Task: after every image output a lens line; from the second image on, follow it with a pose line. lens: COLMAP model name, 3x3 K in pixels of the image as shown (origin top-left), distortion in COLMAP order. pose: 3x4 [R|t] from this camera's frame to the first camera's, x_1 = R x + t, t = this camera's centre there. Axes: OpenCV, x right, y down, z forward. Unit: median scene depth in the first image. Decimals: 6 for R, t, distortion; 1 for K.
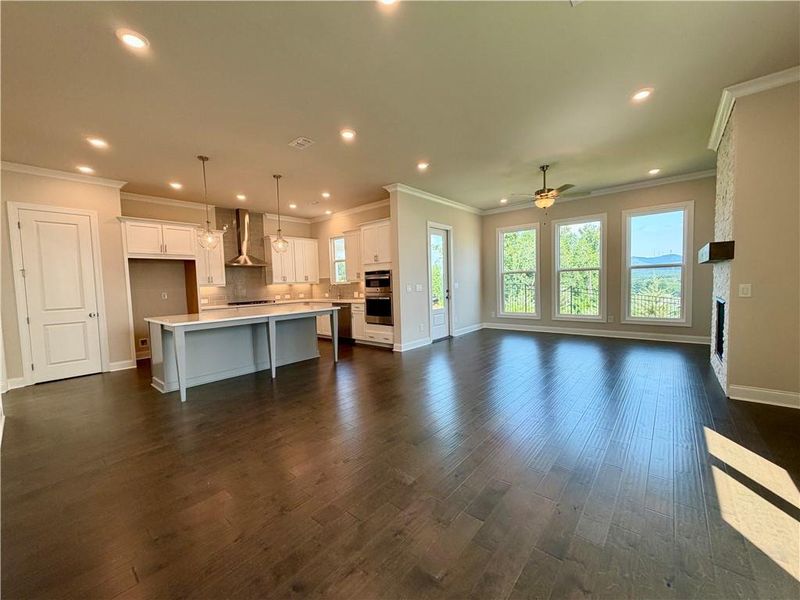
lens RADIAL K [[315.5, 0, 397.2], [0, 315.5, 300.9], [0, 0, 1]] dist [-0.005979, 0.000537]
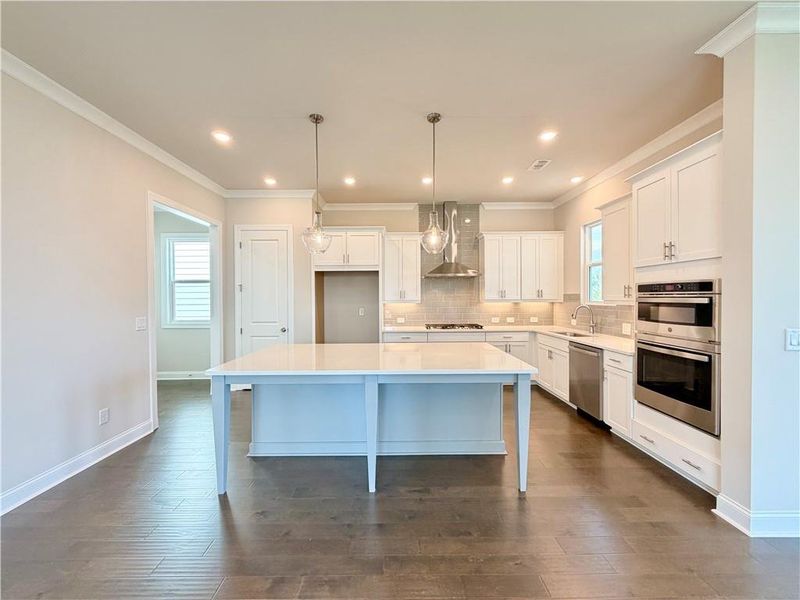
lens RADIAL K [[315.5, 0, 398.9], [0, 315.5, 300.3], [0, 0, 1]] dist [-0.005979, 0.000537]
pose [[0.652498, 0.035522, -0.756957, 0.011891], [-0.058740, 0.998266, -0.003788, -0.048228], [0.755510, 0.046935, 0.653454, 0.456915]]
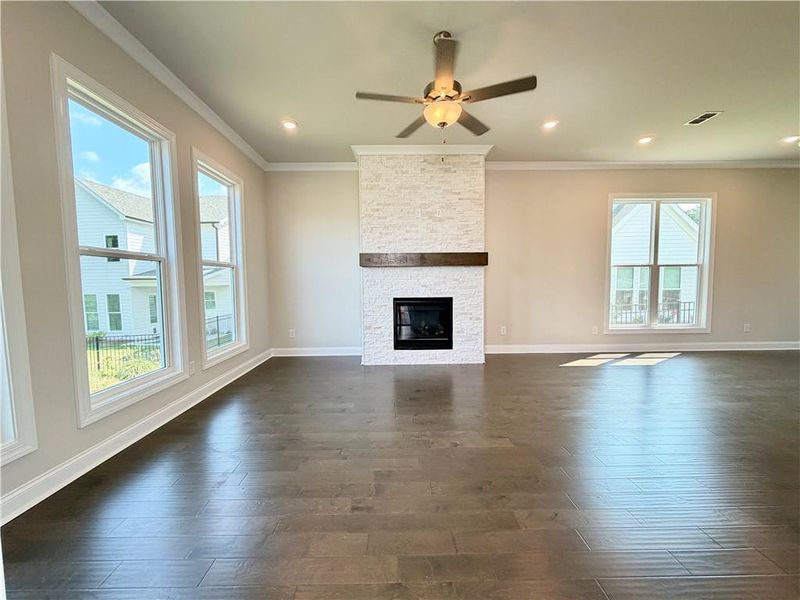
lens RADIAL K [[315.5, 0, 397.7], [0, 315.5, 300.9], [0, 0, 1]] dist [-0.005979, 0.000537]
pose [[-0.659635, -0.007595, 0.751548, 0.116039], [0.076844, 0.994027, 0.077491, -0.054536], [-0.747648, 0.108868, -0.655111, 1.062741]]
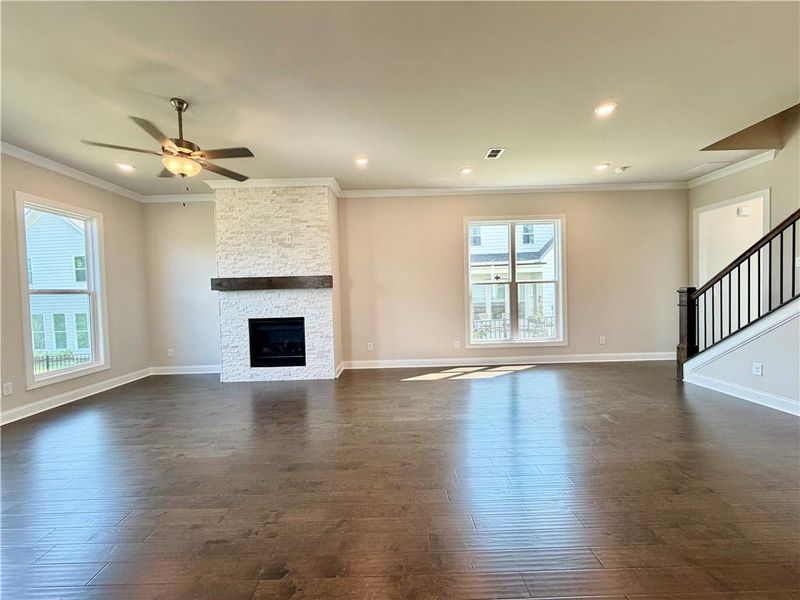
lens RADIAL K [[315.5, 0, 397.8], [0, 315.5, 301.3], [0, 0, 1]] dist [-0.005979, 0.000537]
pose [[-0.657769, 0.030226, 0.752613, -0.144898], [0.093479, 0.994746, 0.041749, -0.047266], [-0.747396, 0.097815, -0.657138, 0.840600]]
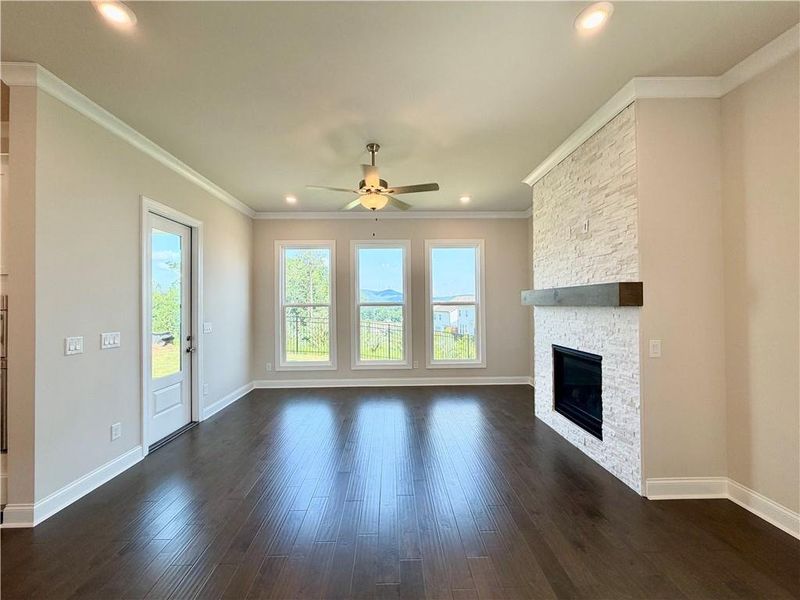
lens RADIAL K [[315.5, 0, 398.0], [0, 315.5, 301.2], [0, 0, 1]] dist [-0.005979, 0.000537]
pose [[0.740462, 0.030898, 0.671388, 0.066697], [0.025911, 0.996888, -0.074454, -0.049057], [-0.671599, 0.072527, 0.737357, 0.393899]]
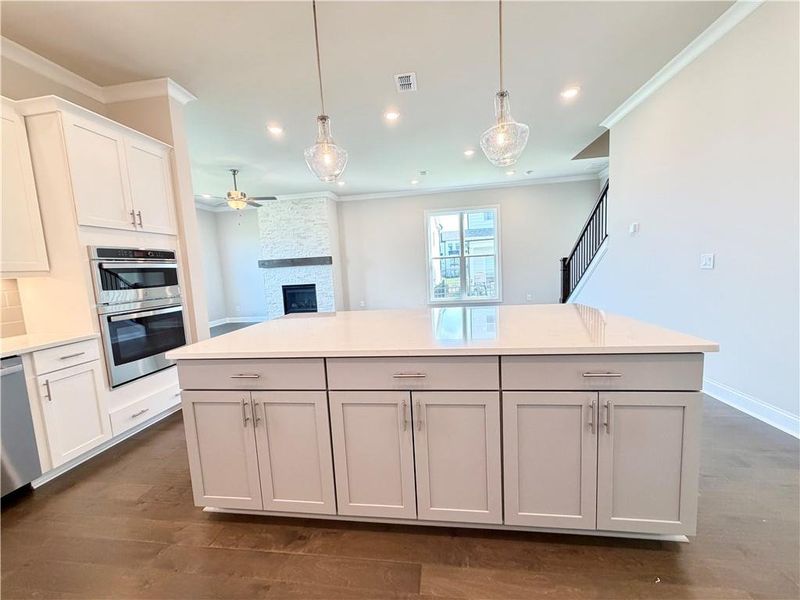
lens RADIAL K [[315.5, 0, 398.3], [0, 315.5, 301.4], [0, 0, 1]] dist [-0.005979, 0.000537]
pose [[-0.539271, -0.030650, 0.841574, -0.566233], [0.120640, 0.986218, 0.113222, -0.030502], [-0.833446, 0.162585, -0.528141, 0.886486]]
